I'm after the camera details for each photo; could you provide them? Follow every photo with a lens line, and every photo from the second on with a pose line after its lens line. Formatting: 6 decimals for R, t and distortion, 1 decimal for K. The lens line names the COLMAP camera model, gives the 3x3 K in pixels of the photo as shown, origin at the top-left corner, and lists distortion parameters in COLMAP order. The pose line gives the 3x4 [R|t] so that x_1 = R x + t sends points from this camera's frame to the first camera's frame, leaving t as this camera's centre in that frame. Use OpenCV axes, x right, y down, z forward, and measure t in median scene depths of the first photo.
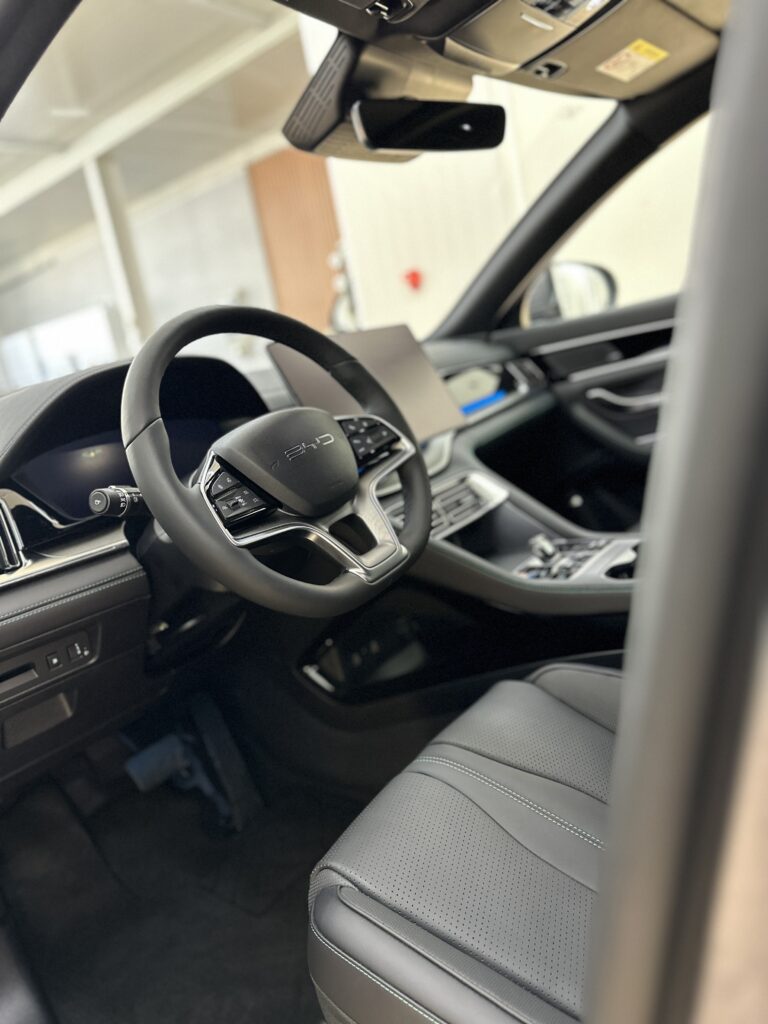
lens RADIAL K [[722.4, 0, 384.0], [0, 722.4, 512.0], [0, 0, 1]] dist [0.033050, -0.083372]
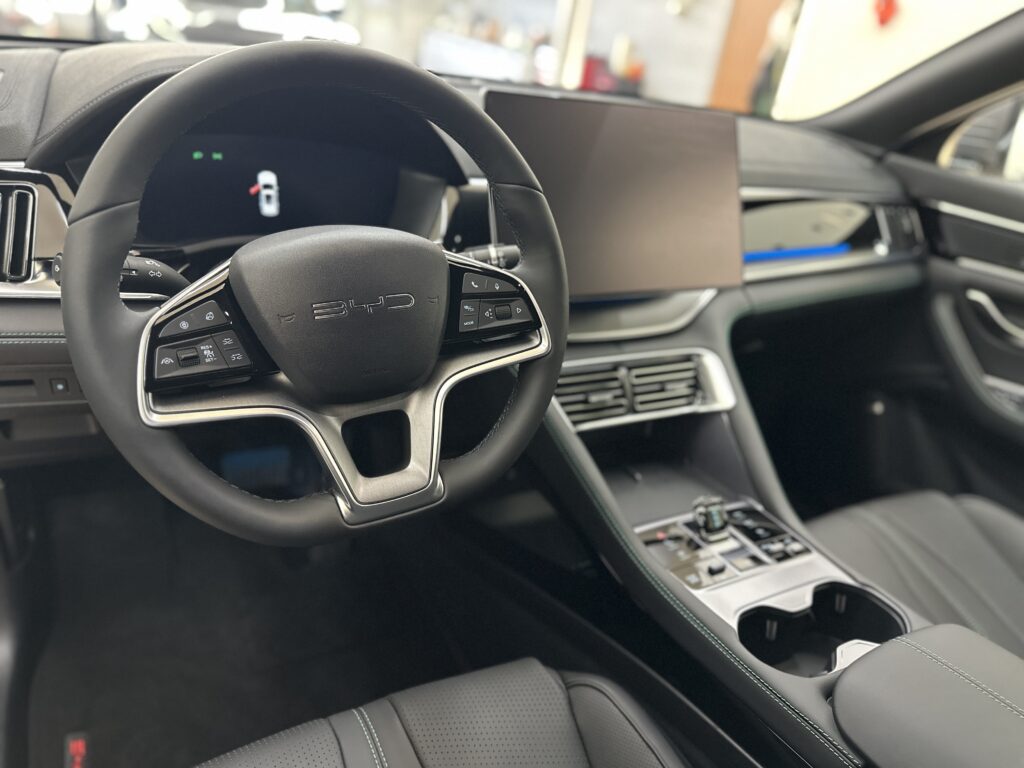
lens RADIAL K [[722.4, 0, 512.0], [0, 722.4, 384.0], [0, 0, 1]] dist [0.033050, -0.083372]
pose [[0.859807, 0.468202, -0.203762, 0.161932], [-0.397809, 0.864384, 0.307551, -0.246910], [0.320124, -0.183376, 0.929459, 0.335442]]
